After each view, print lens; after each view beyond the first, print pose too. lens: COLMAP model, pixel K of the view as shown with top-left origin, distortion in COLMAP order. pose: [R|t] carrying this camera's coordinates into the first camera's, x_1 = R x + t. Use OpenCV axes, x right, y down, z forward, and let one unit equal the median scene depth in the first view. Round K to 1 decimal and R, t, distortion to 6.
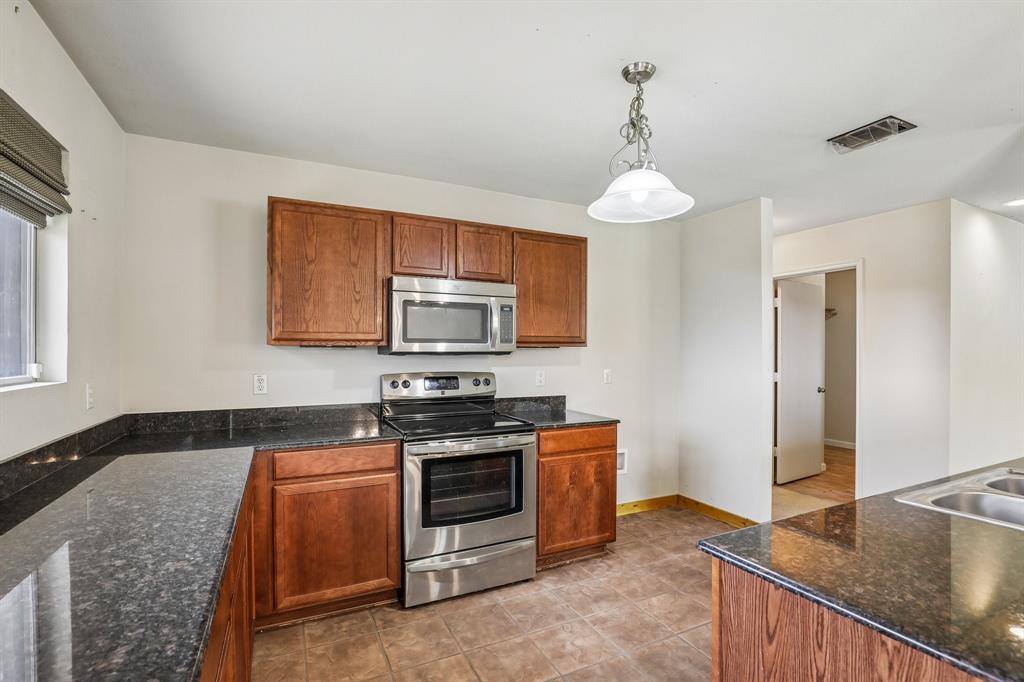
lens RADIAL K [[465.5, 0, 514.1], [0, 465.5, 347.2], [0, 0, 1]] dist [-0.035278, 0.006899]
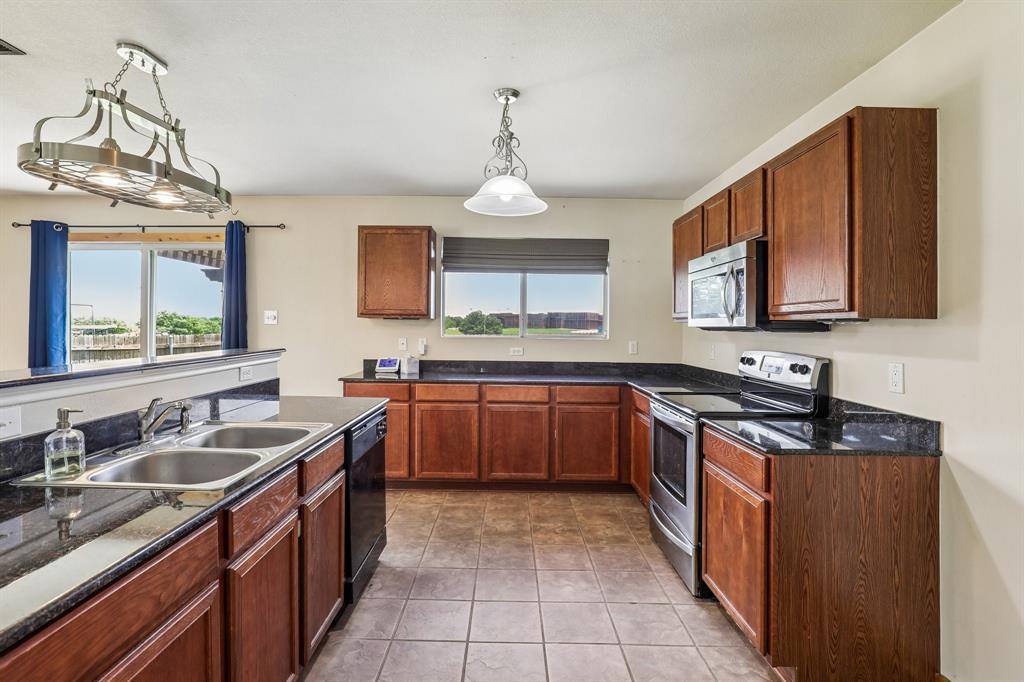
lens RADIAL K [[502.4, 0, 506.3], [0, 502.4, 329.6], [0, 0, 1]] dist [-0.018206, -0.000173]
pose [[-0.437797, 0.001418, -0.899073, 1.098904], [-0.003997, 0.999986, 0.003524, 0.014457], [0.899065, 0.005136, -0.437785, 1.183452]]
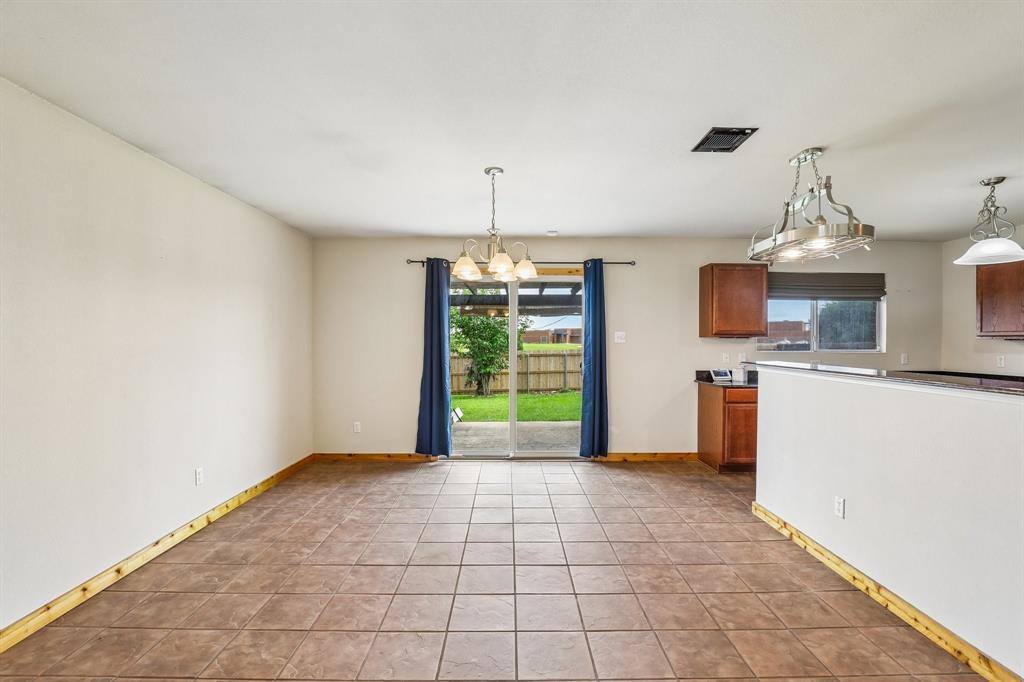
lens RADIAL K [[465.5, 0, 514.1], [0, 465.5, 347.2], [0, 0, 1]] dist [-0.035278, 0.006899]
pose [[-0.421574, 0.010357, -0.906735, 1.925474], [0.003851, 0.999946, 0.009632, 0.002821], [0.906786, 0.000569, -0.421591, 0.049276]]
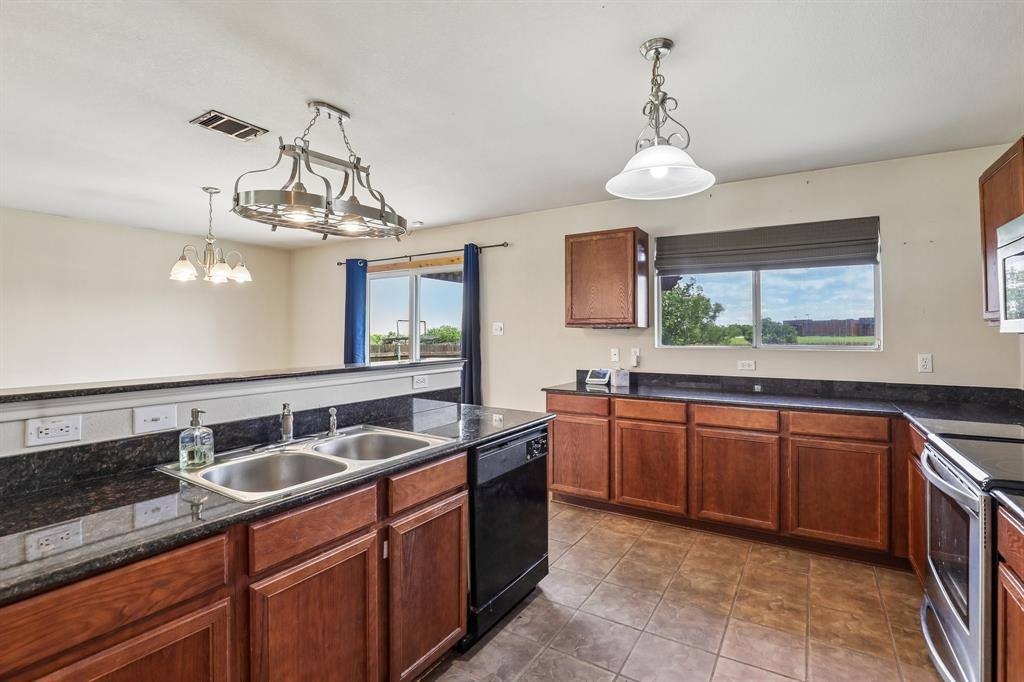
lens RADIAL K [[480.1, 0, 516.3], [0, 480.1, 325.4], [0, 0, 1]] dist [-0.035866, 0.006392]
pose [[-0.842789, -0.009388, -0.538162, 0.795224], [0.004234, 0.999701, -0.024070, 0.012110], [0.538228, -0.022565, -0.842497, 1.254991]]
